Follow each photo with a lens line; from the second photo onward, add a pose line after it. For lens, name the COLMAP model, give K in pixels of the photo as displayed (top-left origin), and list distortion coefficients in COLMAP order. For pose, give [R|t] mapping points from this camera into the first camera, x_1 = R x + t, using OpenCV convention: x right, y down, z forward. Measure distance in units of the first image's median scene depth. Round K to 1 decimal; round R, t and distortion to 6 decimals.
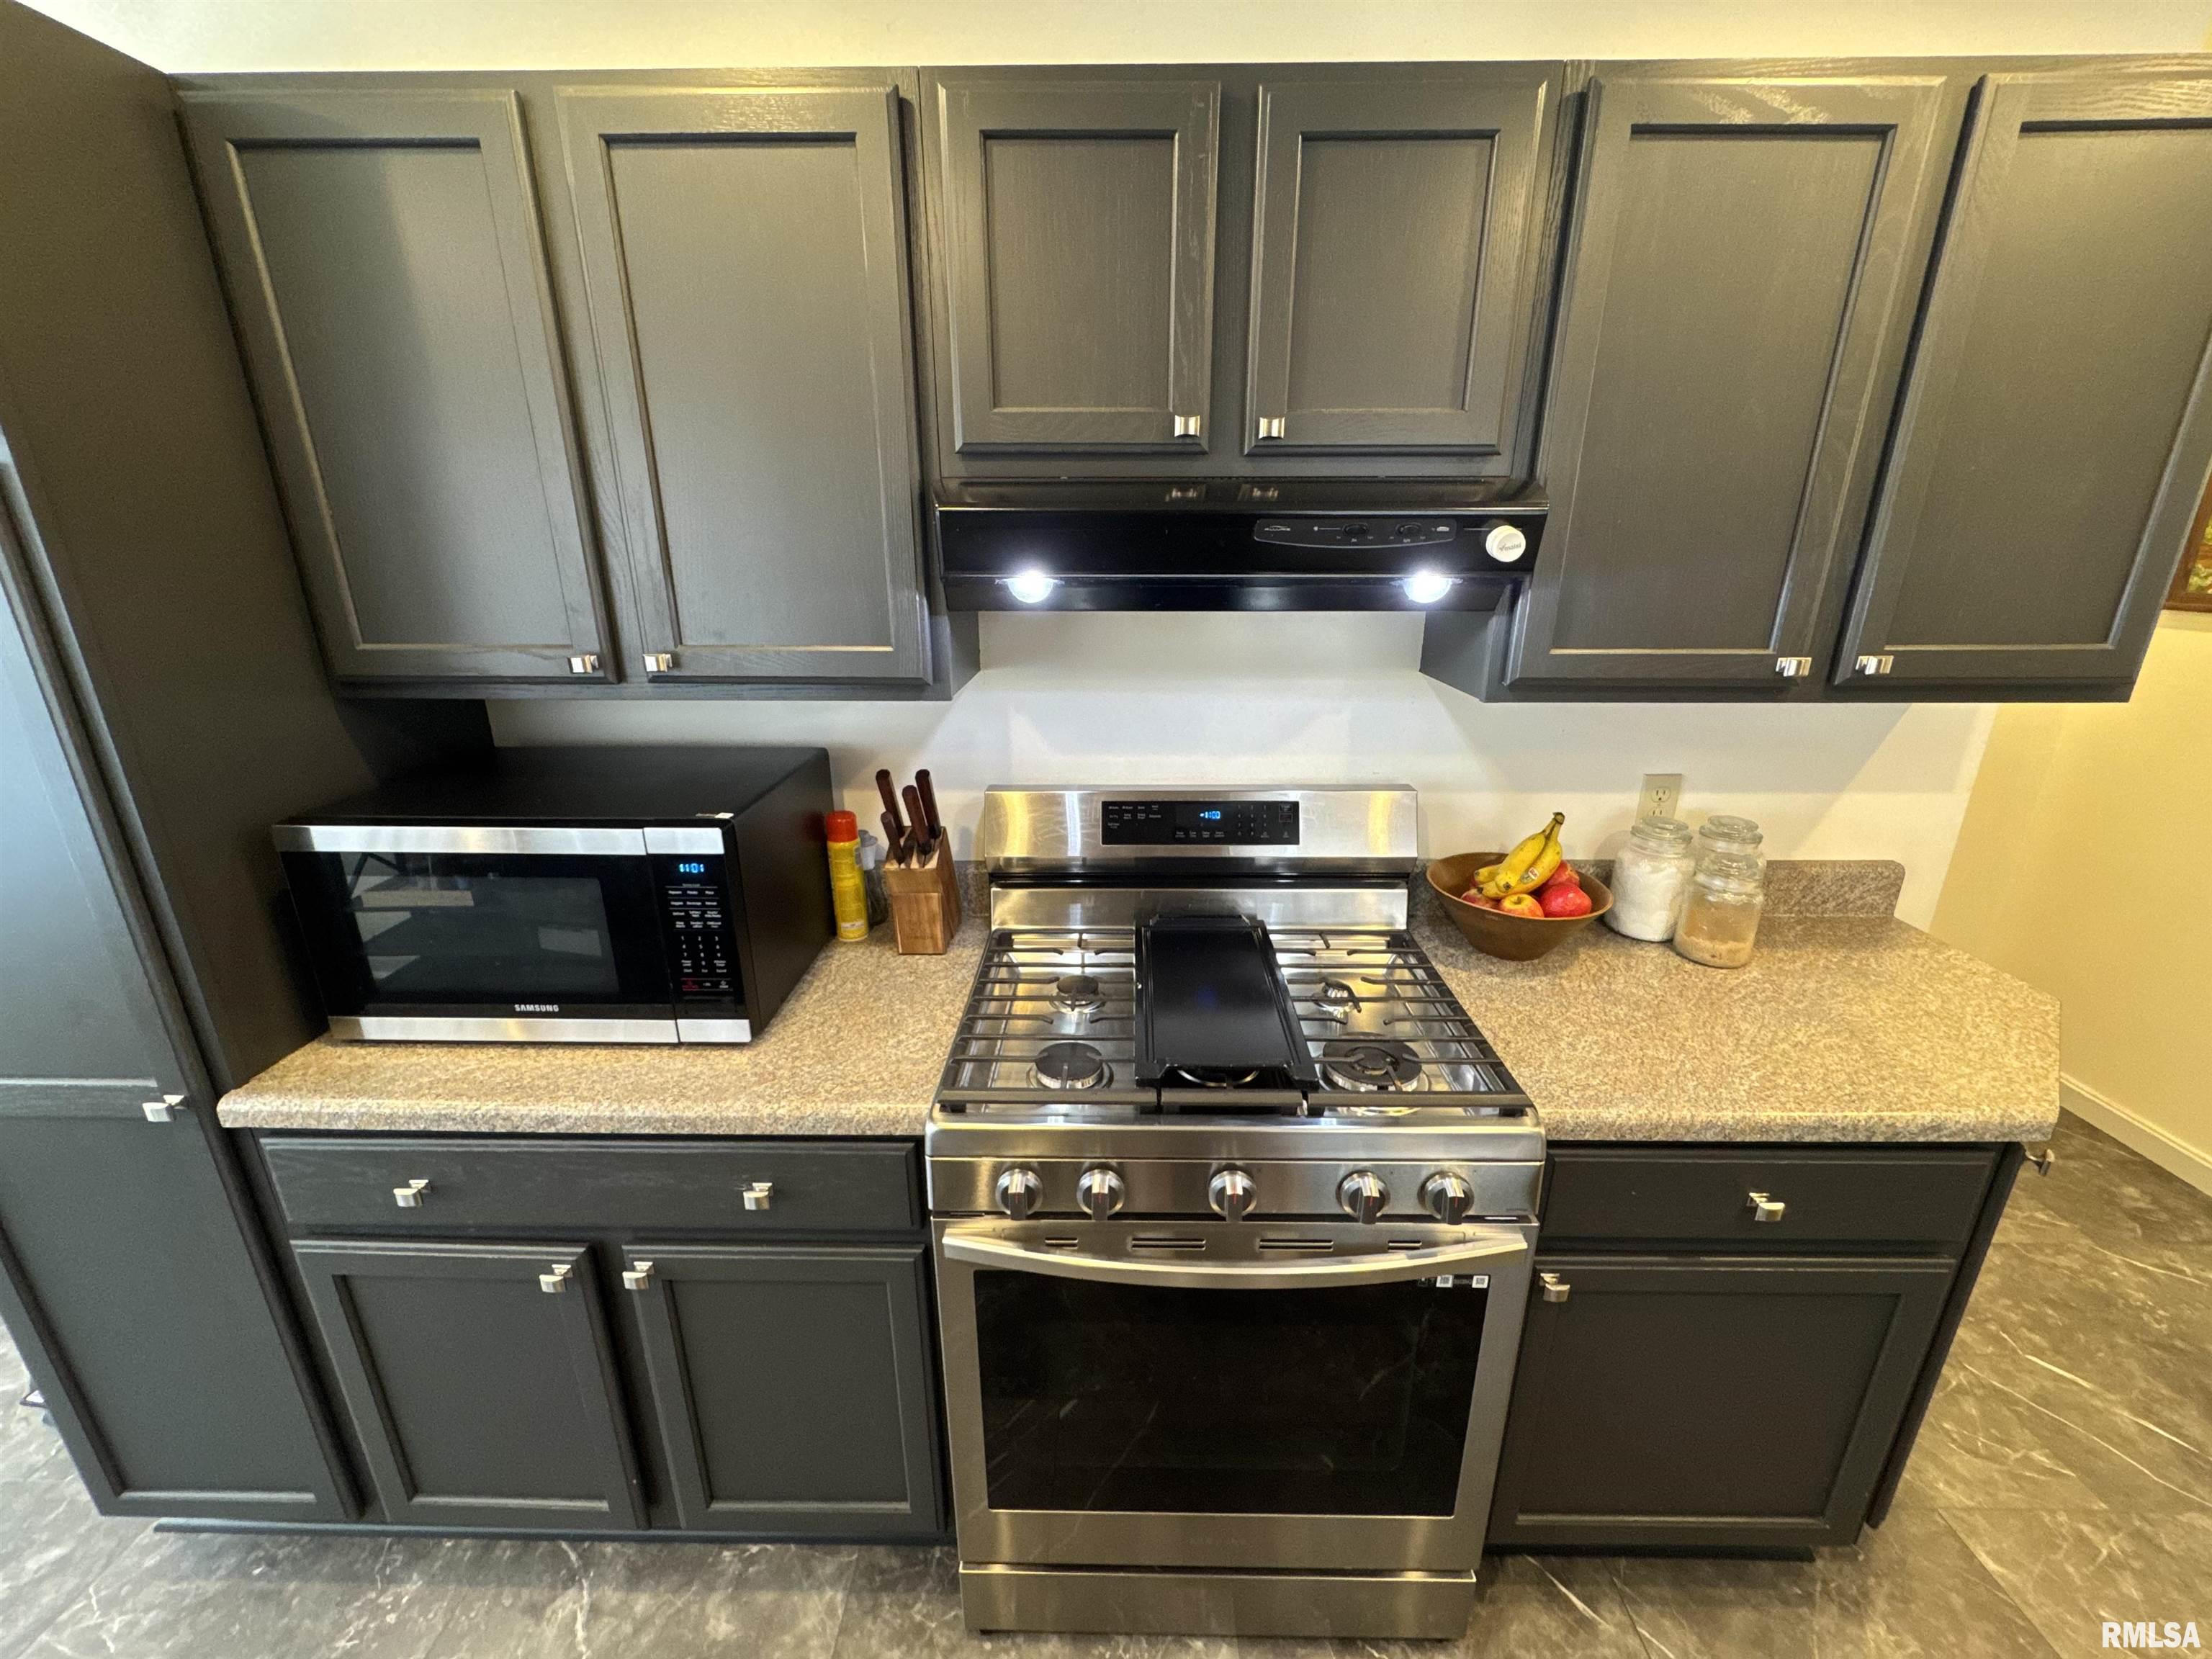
lens RADIAL K [[885.2, 0, 1105.0], [0, 885.2, 828.5], [0, 0, 1]] dist [-0.002905, 0.000315]
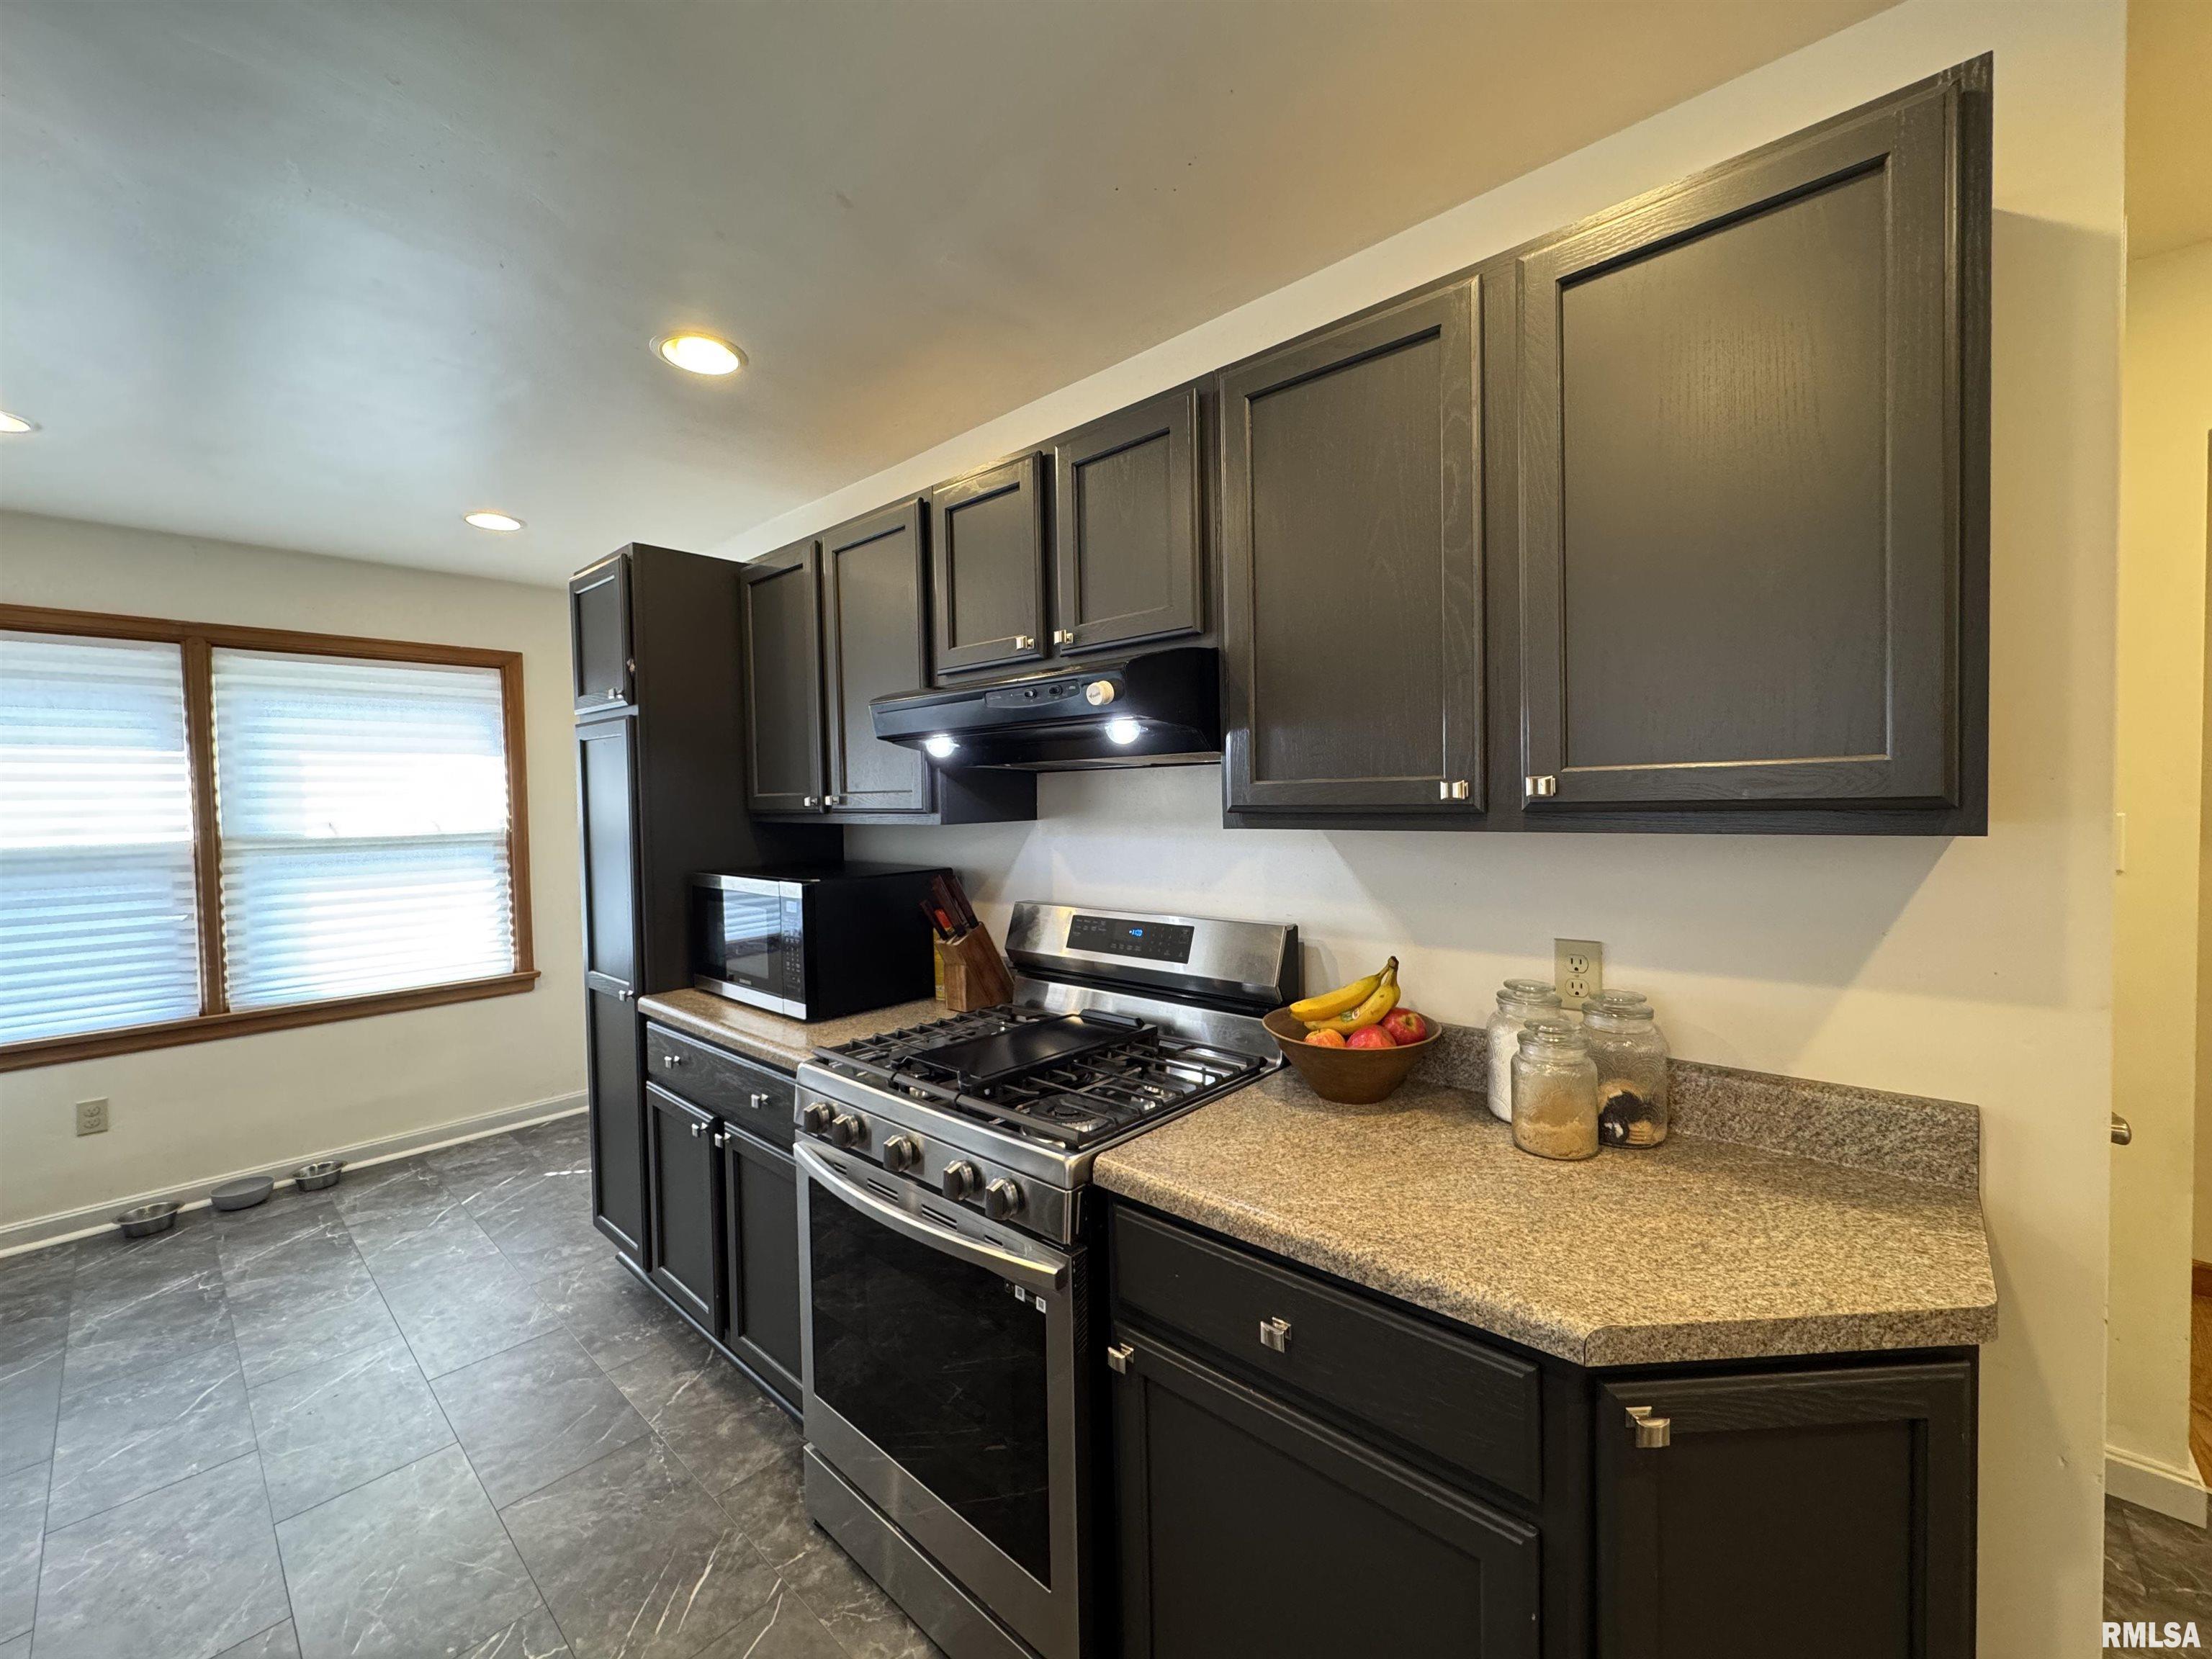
lens RADIAL K [[885.2, 0, 1101.6], [0, 885.2, 826.0], [0, 0, 1]] dist [-0.002905, 0.000315]
pose [[0.752305, 0.009846, -0.658741, 1.011193], [-0.189025, 0.961074, -0.201508, 0.112340], [0.631115, 0.276114, 0.724882, 0.047164]]
